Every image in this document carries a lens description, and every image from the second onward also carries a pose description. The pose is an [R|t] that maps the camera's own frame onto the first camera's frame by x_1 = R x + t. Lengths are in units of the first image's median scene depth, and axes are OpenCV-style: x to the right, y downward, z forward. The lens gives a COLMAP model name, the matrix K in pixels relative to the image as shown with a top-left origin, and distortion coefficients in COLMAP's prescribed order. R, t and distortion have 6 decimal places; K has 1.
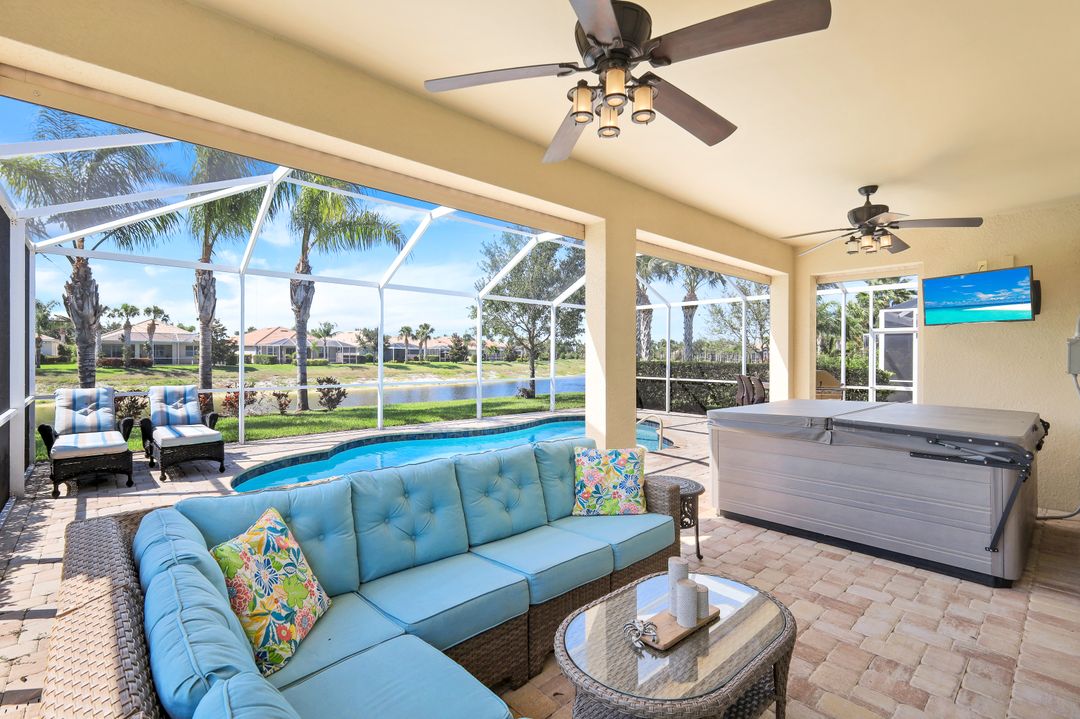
lens RADIAL K [[474.7, 0, 543.8], [0, 474.7, 357.1], [0, 0, 1]] dist [-0.002503, -0.000178]
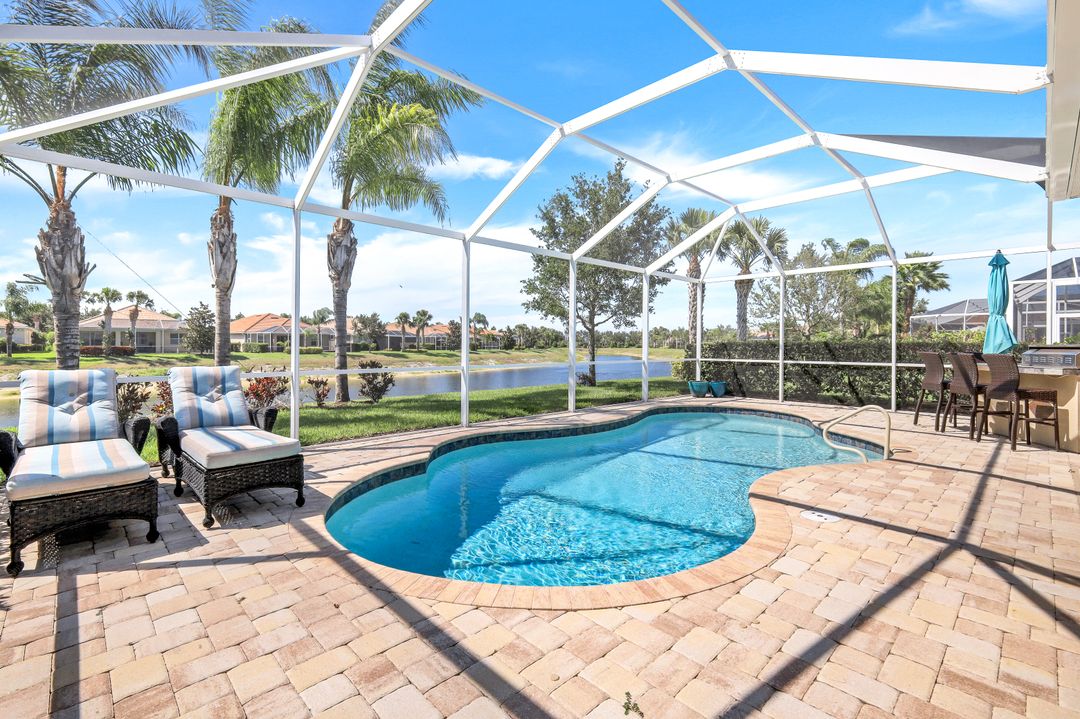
lens RADIAL K [[476.3, 0, 547.9], [0, 476.3, 341.6], [0, 0, 1]] dist [-0.001051, -0.000443]
pose [[0.999607, -0.002004, 0.027944, -0.184304], [0.002248, 0.999959, -0.008730, 0.018382], [-0.027926, 0.008789, 0.999571, 0.184158]]
